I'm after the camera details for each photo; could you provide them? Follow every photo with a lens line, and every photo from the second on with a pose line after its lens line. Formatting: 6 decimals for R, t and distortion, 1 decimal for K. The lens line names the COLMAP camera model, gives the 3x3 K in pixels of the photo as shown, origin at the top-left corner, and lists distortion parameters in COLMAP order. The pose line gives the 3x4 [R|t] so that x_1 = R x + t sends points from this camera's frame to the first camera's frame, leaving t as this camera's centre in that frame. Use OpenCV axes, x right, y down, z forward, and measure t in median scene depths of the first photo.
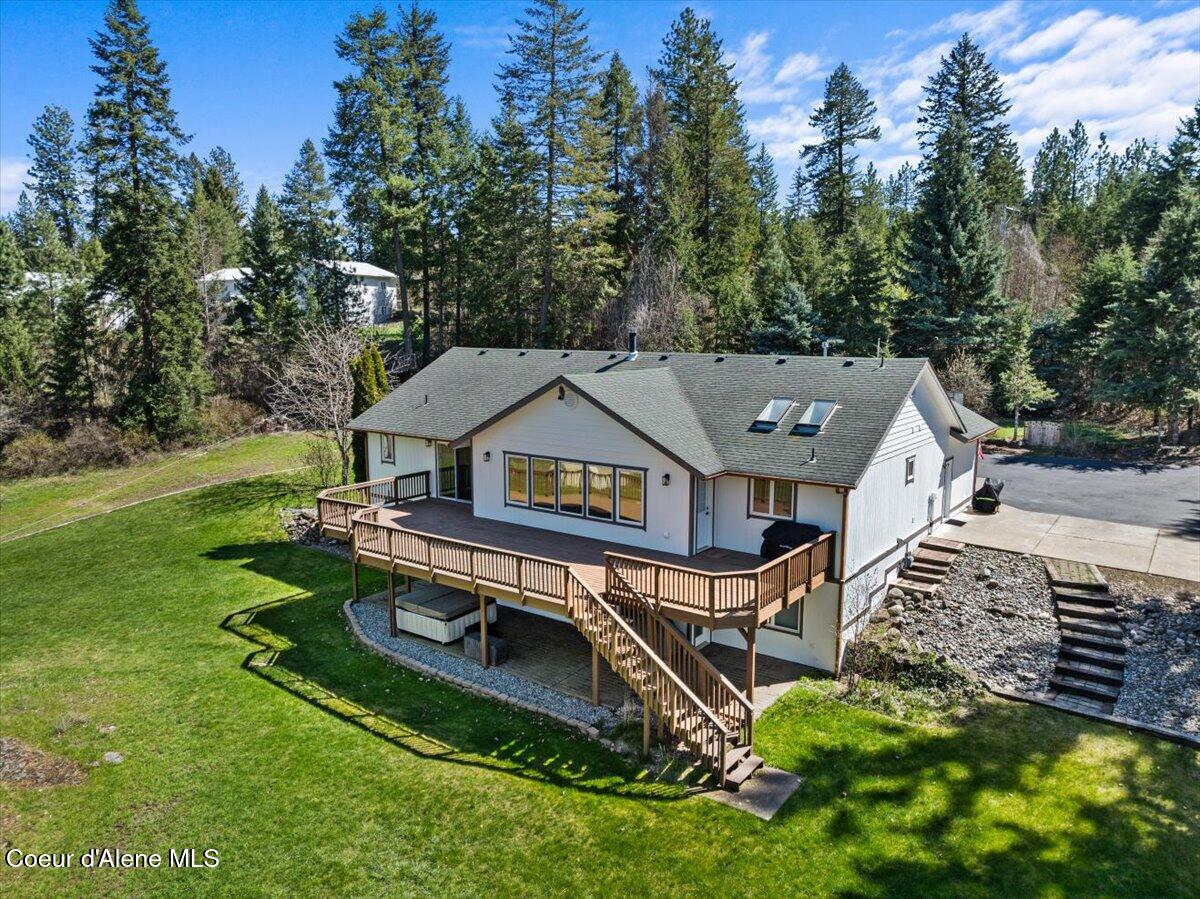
lens RADIAL K [[835.6, 0, 598.7], [0, 835.6, 446.9], [0, 0, 1]] dist [-0.023576, -0.002710]
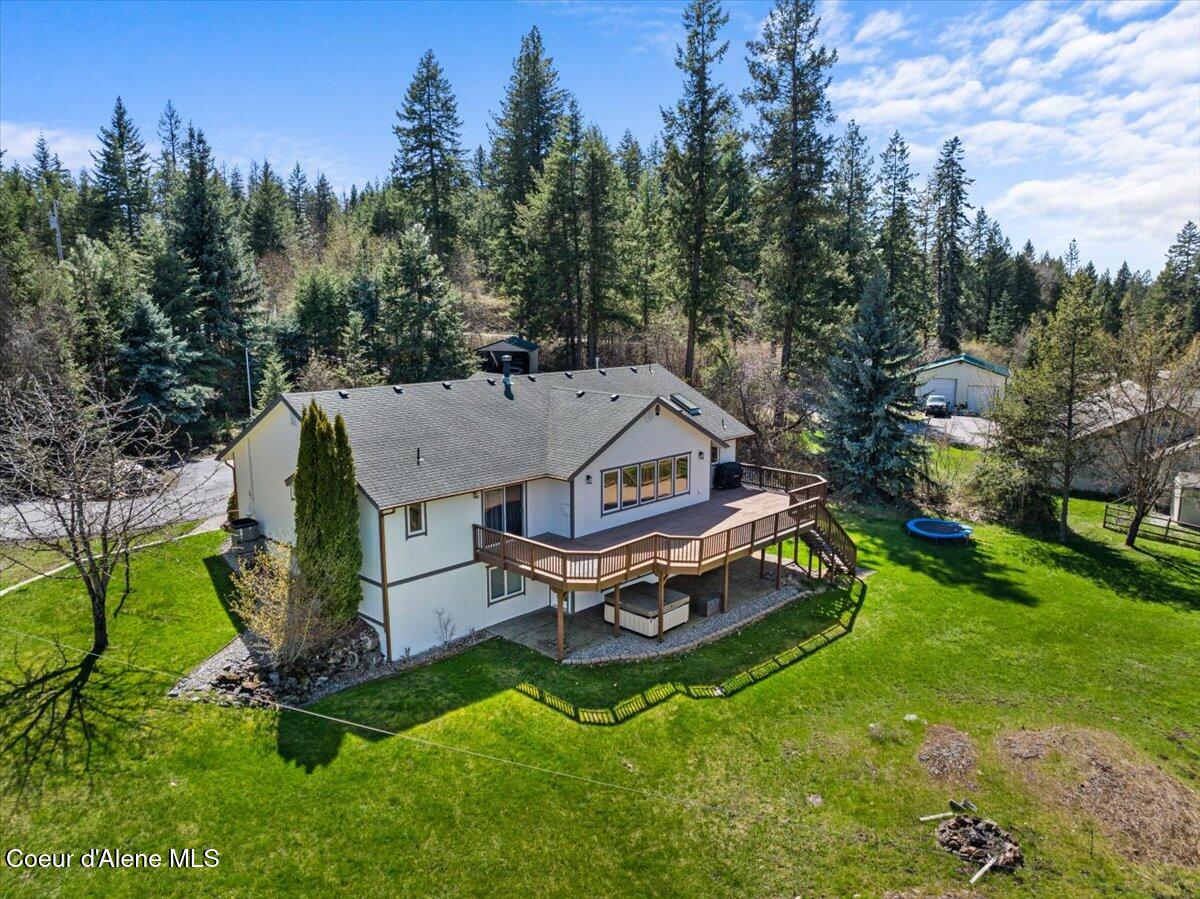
lens RADIAL K [[835.6, 0, 598.8], [0, 835.6, 452.5], [0, 0, 1]] dist [-0.023576, -0.002710]
pose [[0.114669, -0.171153, 0.978549, -1.377529], [0.141325, 0.977838, 0.154468, -0.219494], [-0.983300, 0.120580, 0.136316, 0.937839]]
